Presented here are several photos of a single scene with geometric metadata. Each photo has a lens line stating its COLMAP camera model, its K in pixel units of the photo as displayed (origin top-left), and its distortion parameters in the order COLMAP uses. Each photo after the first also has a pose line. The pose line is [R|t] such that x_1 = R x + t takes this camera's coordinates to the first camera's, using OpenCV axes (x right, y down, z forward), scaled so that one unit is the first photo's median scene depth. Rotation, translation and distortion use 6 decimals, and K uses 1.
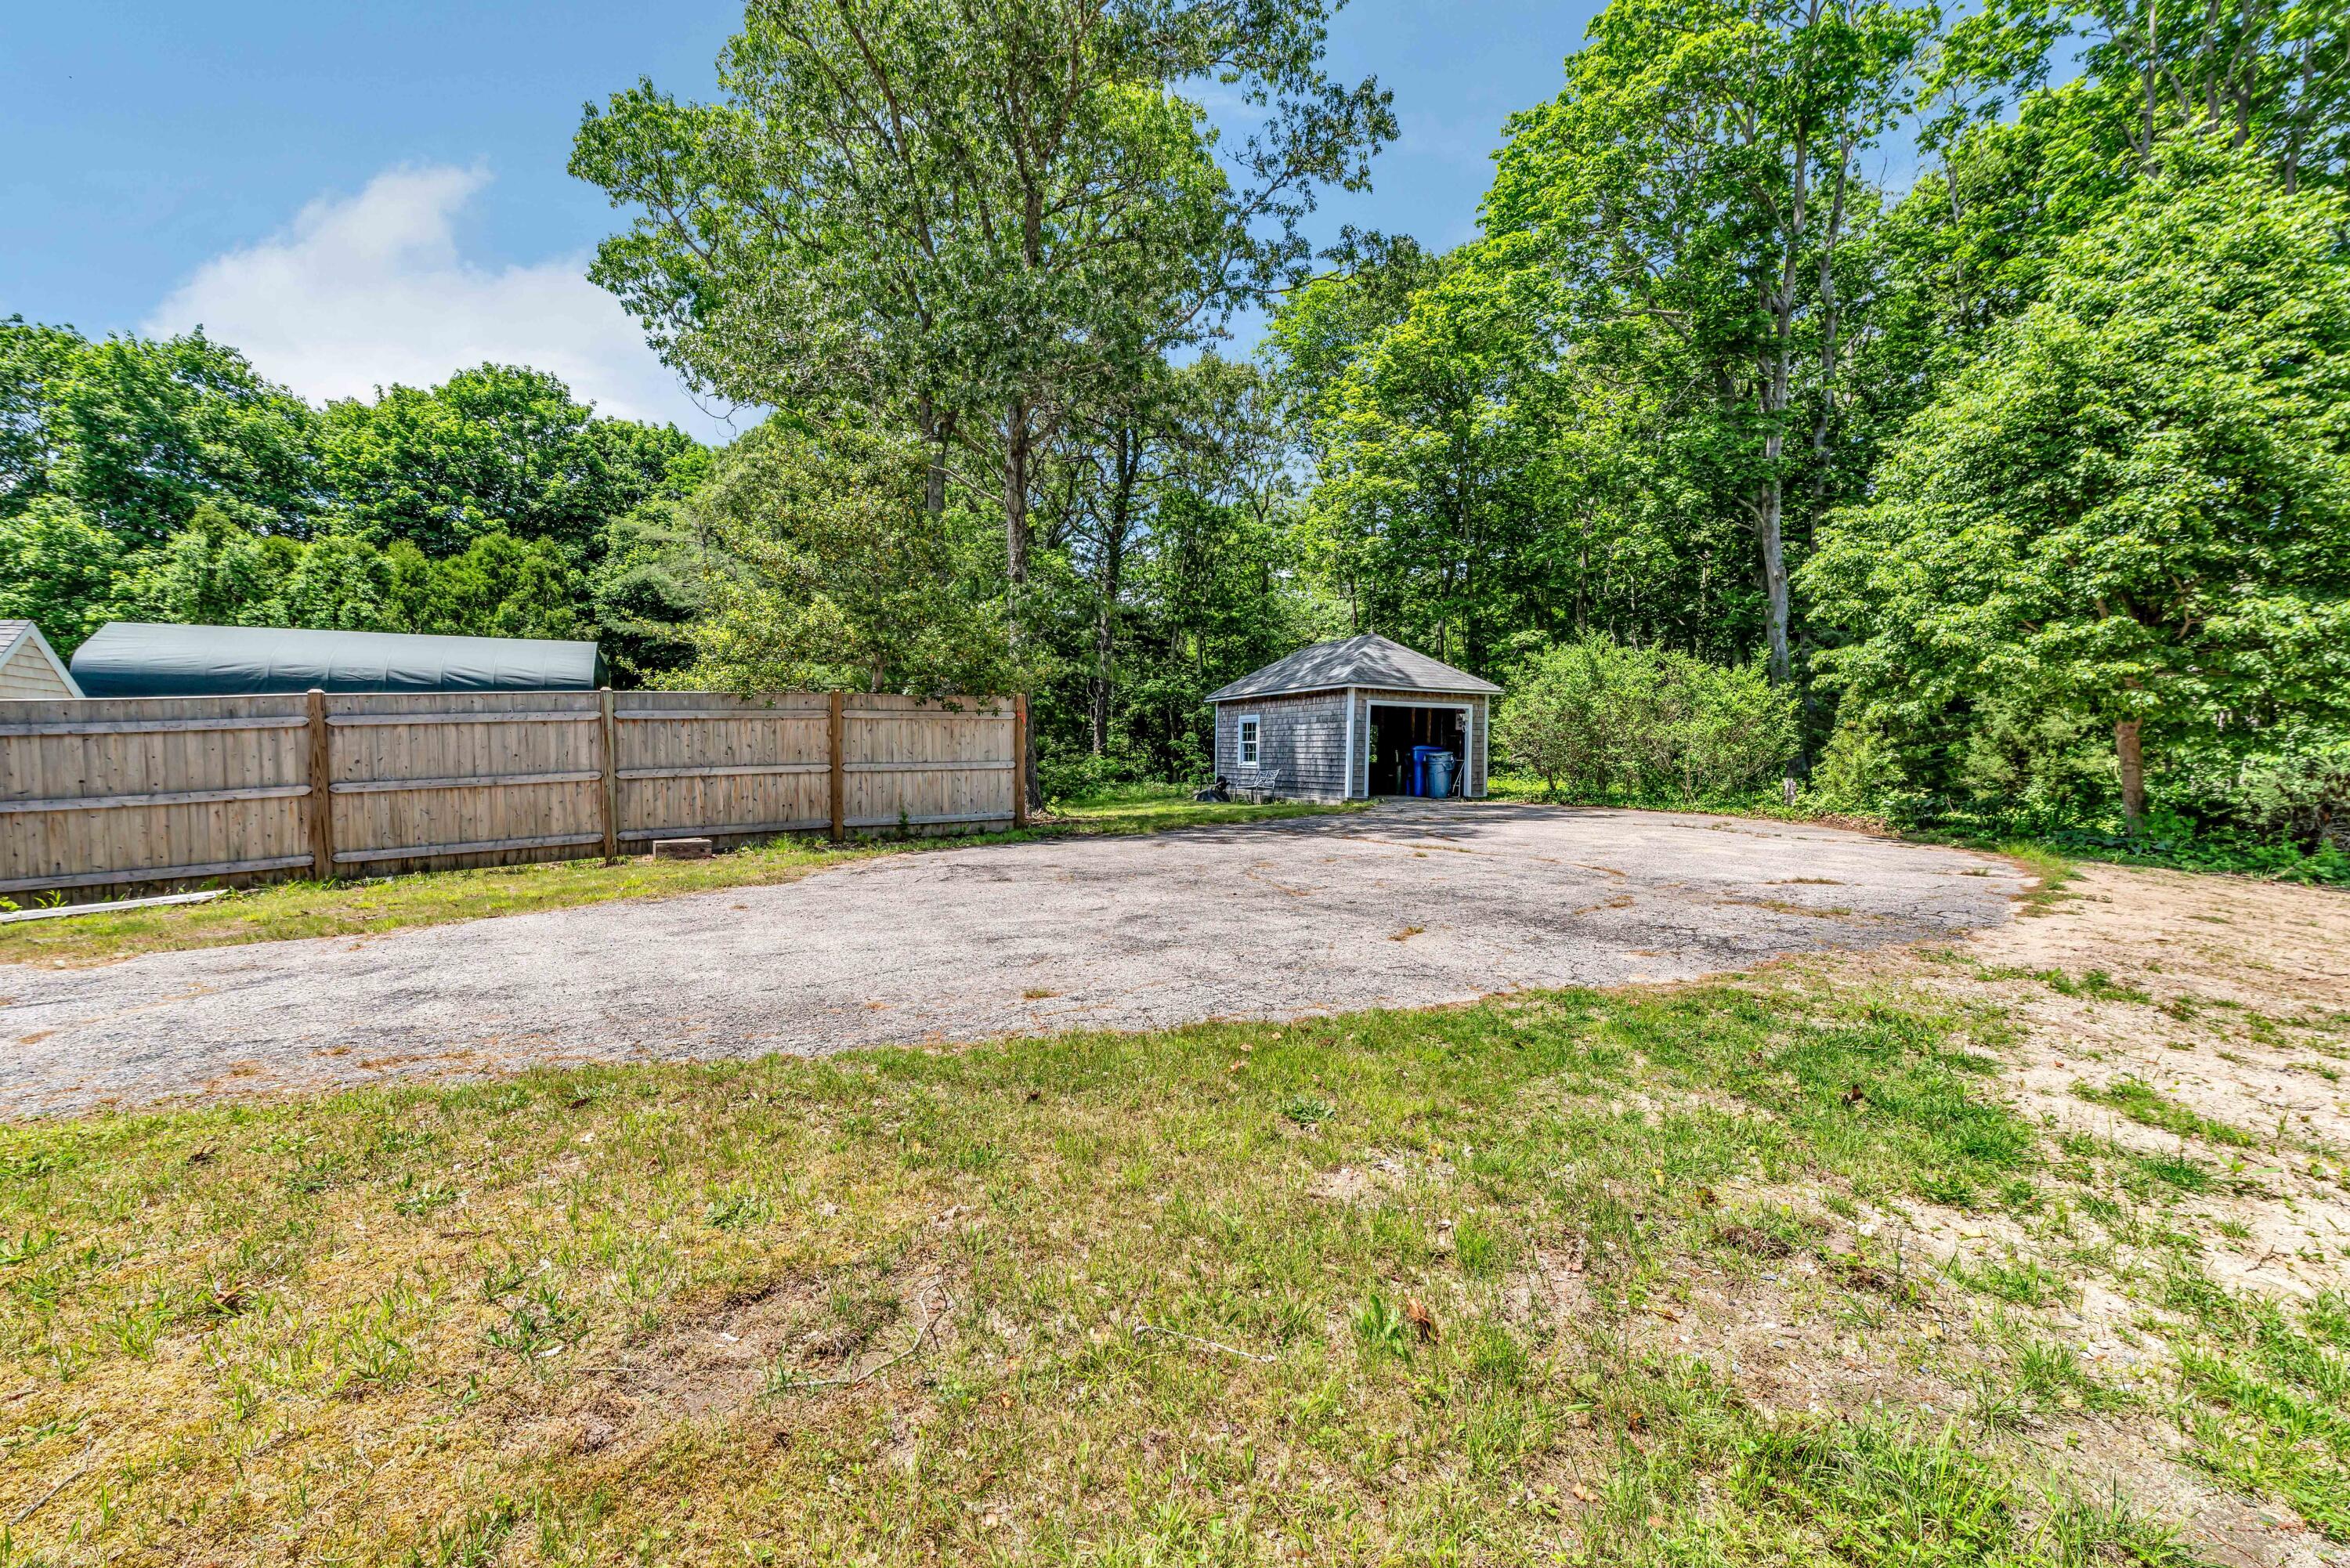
lens RADIAL K [[1027.7, 0, 1176.6], [0, 1027.7, 777.2], [0, 0, 1]] dist [-0.000175, -0.000119]
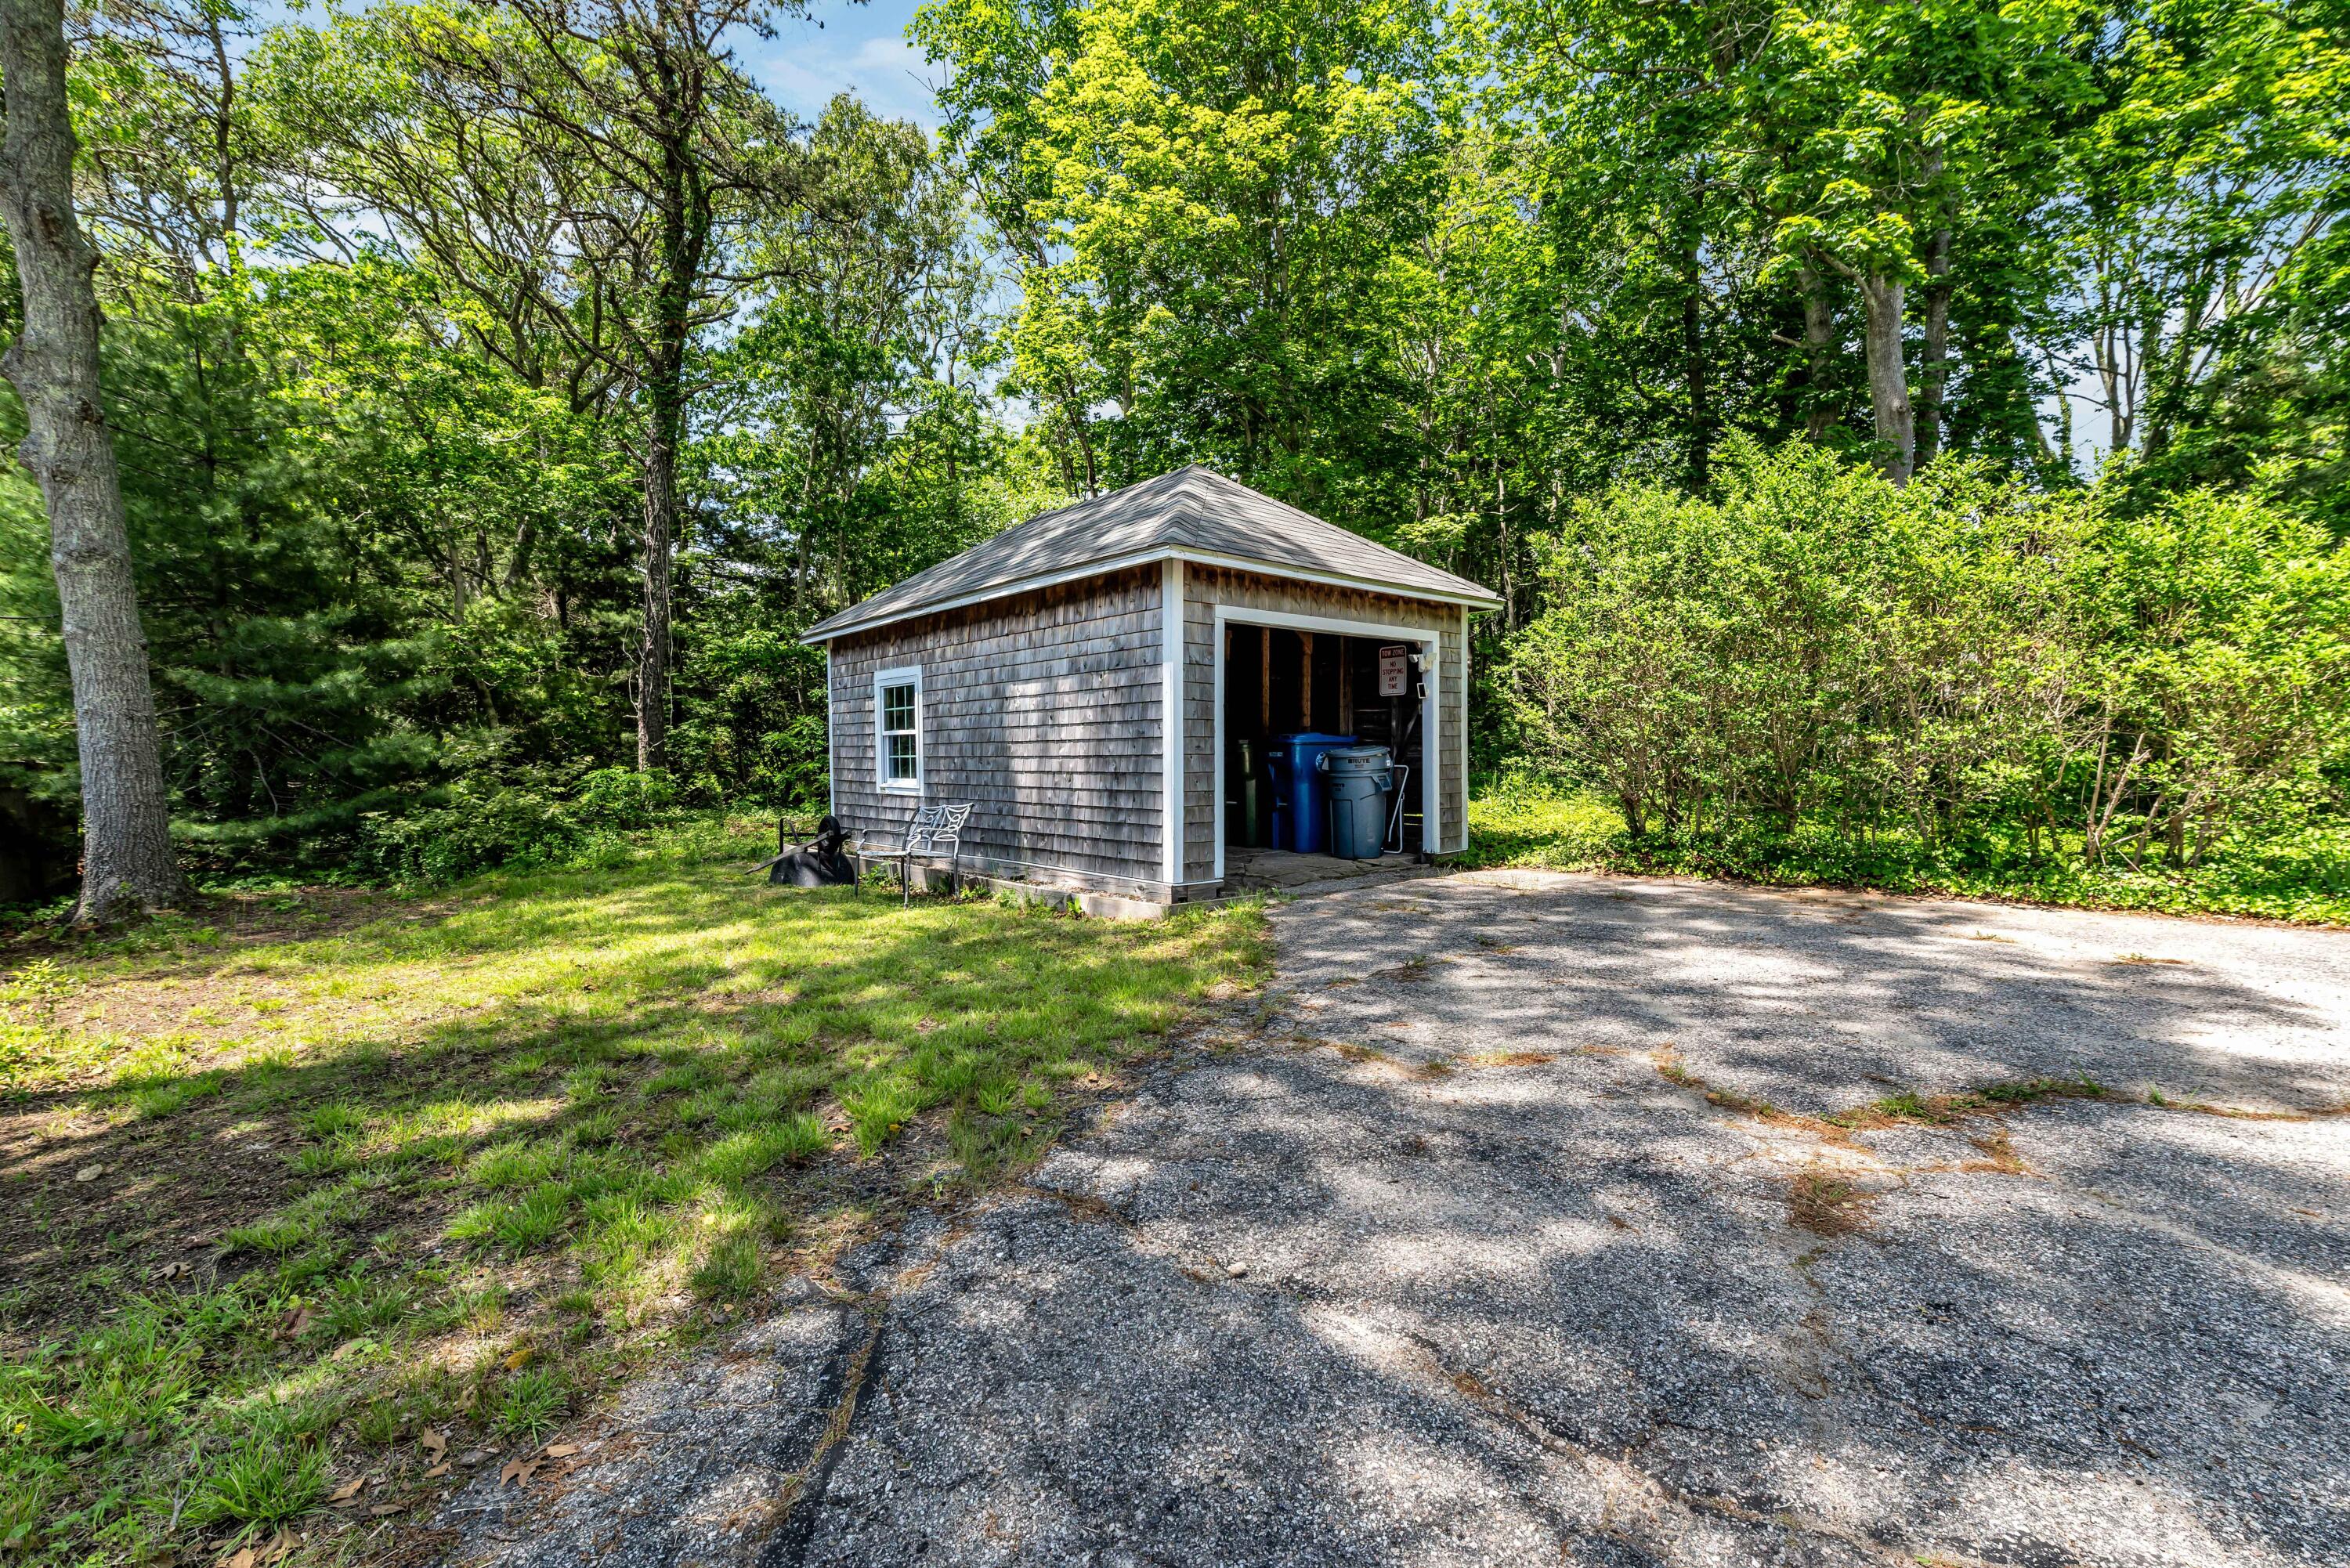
lens RADIAL K [[1027.7, 0, 1175.3], [0, 1027.7, 793.0], [0, 0, 1]] dist [-0.000175, -0.000119]
pose [[0.960569, -0.033054, 0.276072, 0.069070], [0.026638, 0.999282, 0.026959, -0.019505], [-0.276764, -0.018542, 0.960759, 0.623816]]
